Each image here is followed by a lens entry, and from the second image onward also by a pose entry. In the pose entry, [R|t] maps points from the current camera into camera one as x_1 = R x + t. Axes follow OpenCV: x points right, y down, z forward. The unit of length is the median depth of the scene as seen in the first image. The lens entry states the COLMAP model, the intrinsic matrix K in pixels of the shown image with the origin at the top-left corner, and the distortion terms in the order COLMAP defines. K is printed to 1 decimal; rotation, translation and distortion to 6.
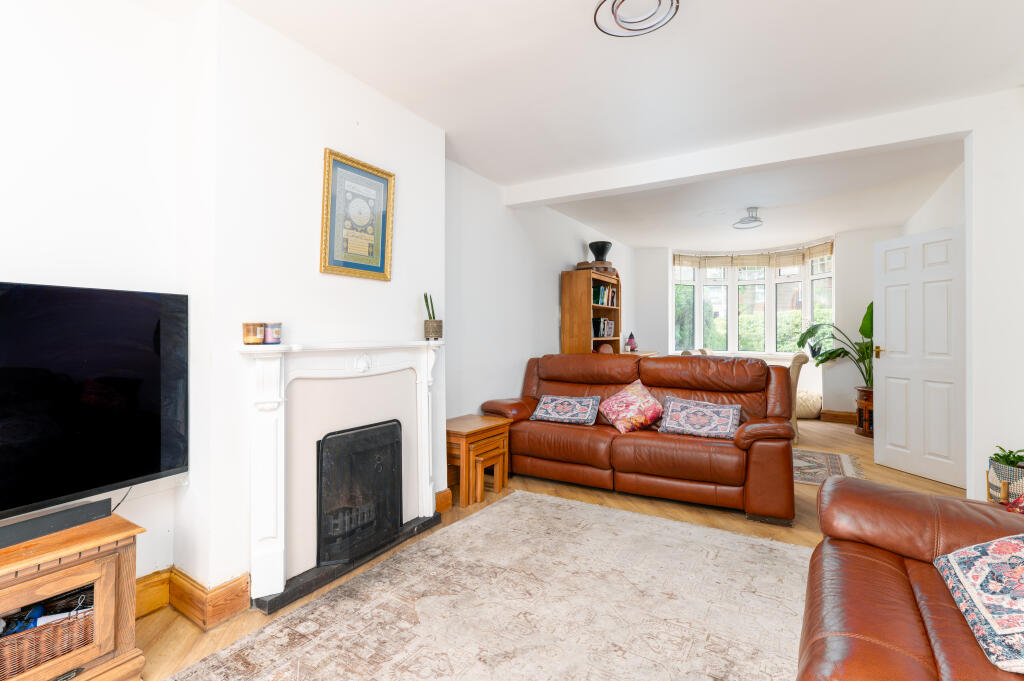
lens RADIAL K [[466.4, 0, 509.4], [0, 466.4, 329.7], [0, 0, 1]] dist [0.009047, -0.000613]
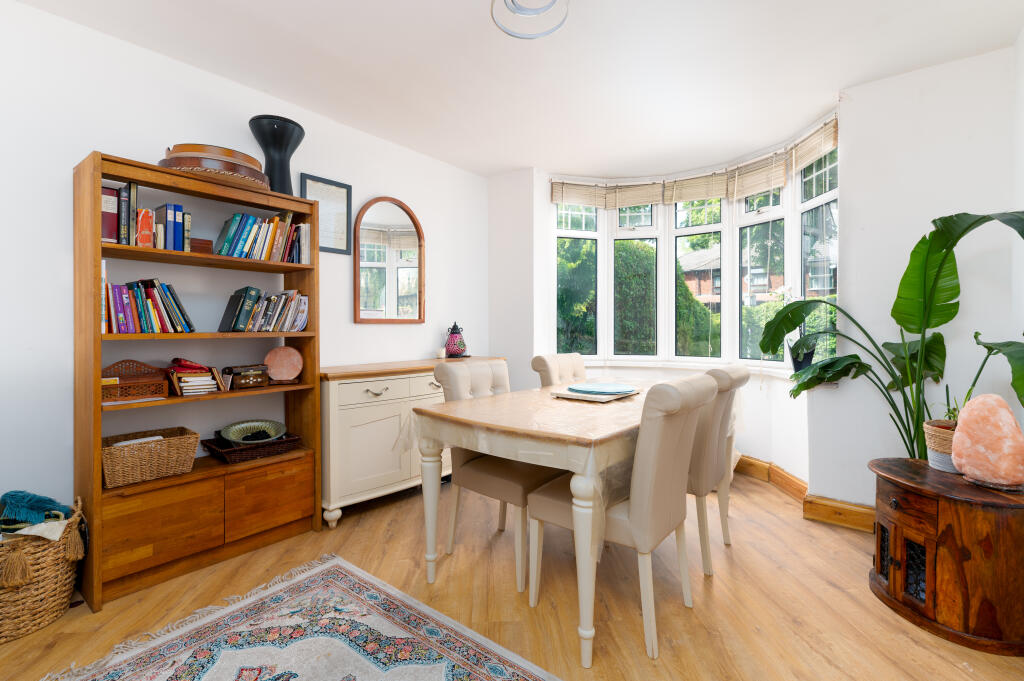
lens RADIAL K [[463.7, 0, 515.3], [0, 463.7, 329.7], [0, 0, 1]] dist [0.000609, 0.000111]
pose [[0.995296, -0.004348, -0.096788, 0.759119], [0.005526, 0.999914, 0.011915, 0.015197], [0.096728, -0.012394, 0.995234, 0.938350]]
